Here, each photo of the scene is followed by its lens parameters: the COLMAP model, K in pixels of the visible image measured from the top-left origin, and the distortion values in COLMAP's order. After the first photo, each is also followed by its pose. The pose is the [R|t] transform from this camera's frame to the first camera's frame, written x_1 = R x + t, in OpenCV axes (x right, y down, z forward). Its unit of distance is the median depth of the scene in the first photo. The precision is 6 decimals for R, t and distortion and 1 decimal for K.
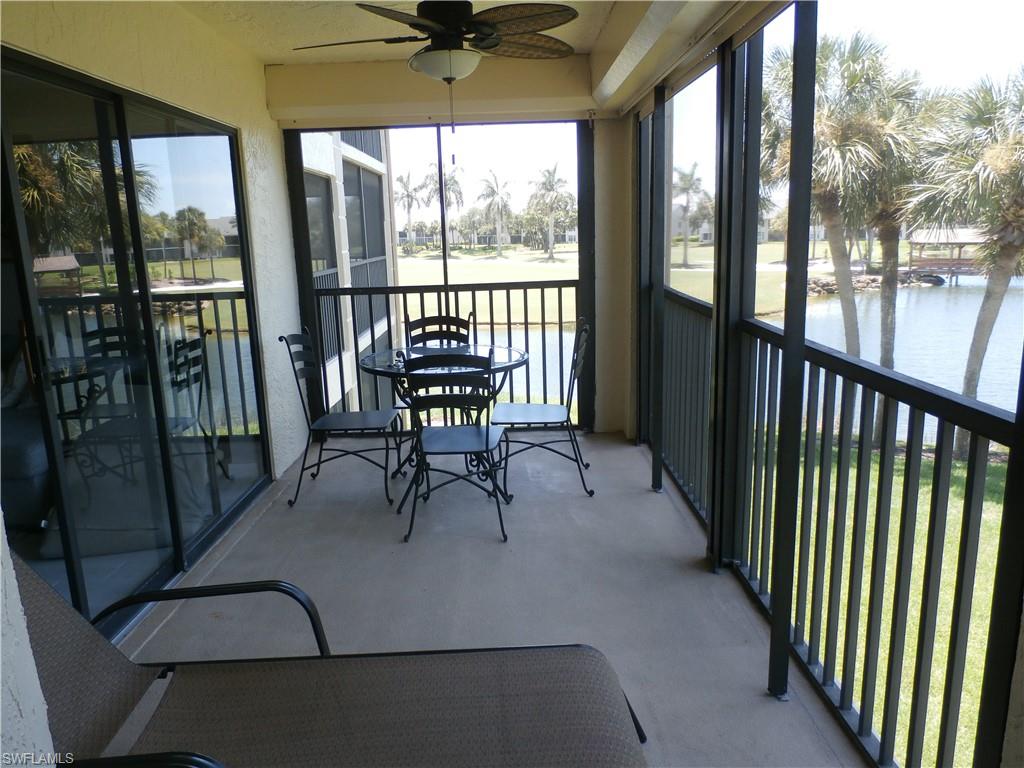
lens RADIAL K [[756.0, 0, 512.0], [0, 756.0, 384.0], [0, 0, 1]] dist [-0.004591, -0.000619]
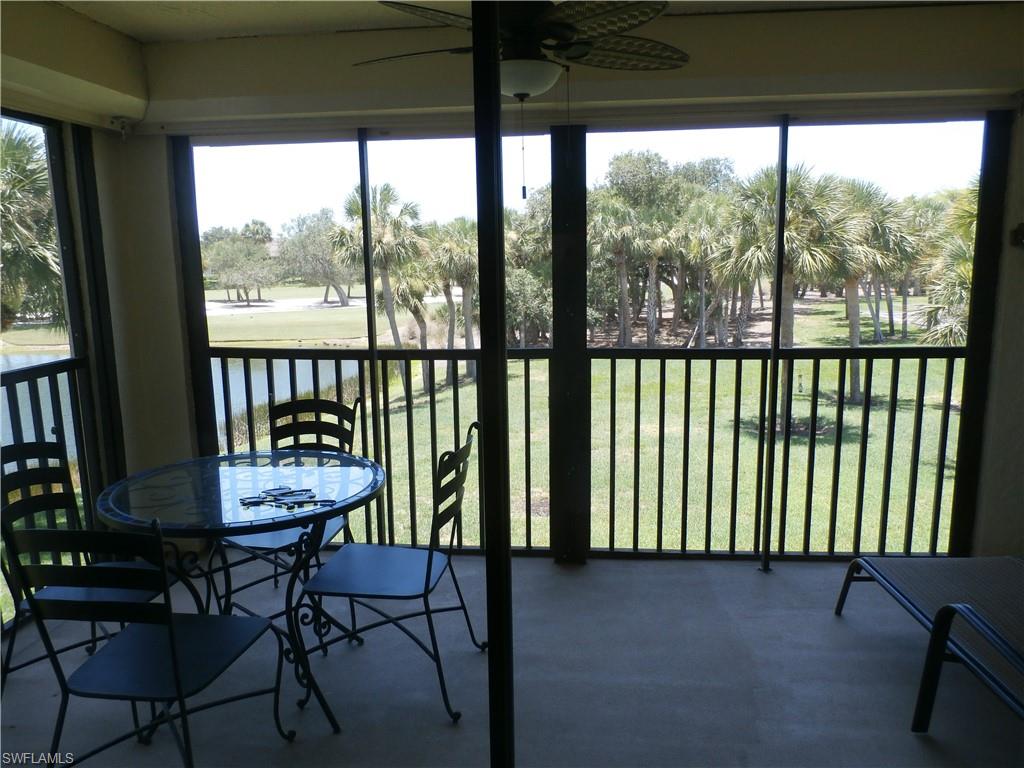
lens RADIAL K [[769.6, 0, 512.0], [0, 769.6, 384.0], [0, 0, 1]] dist [0.002322, -0.000085]
pose [[0.963329, 0.067369, -0.259728, 0.249025], [-0.081542, 0.995691, -0.044173, -0.084072], [0.255633, 0.063732, 0.964671, 0.343613]]
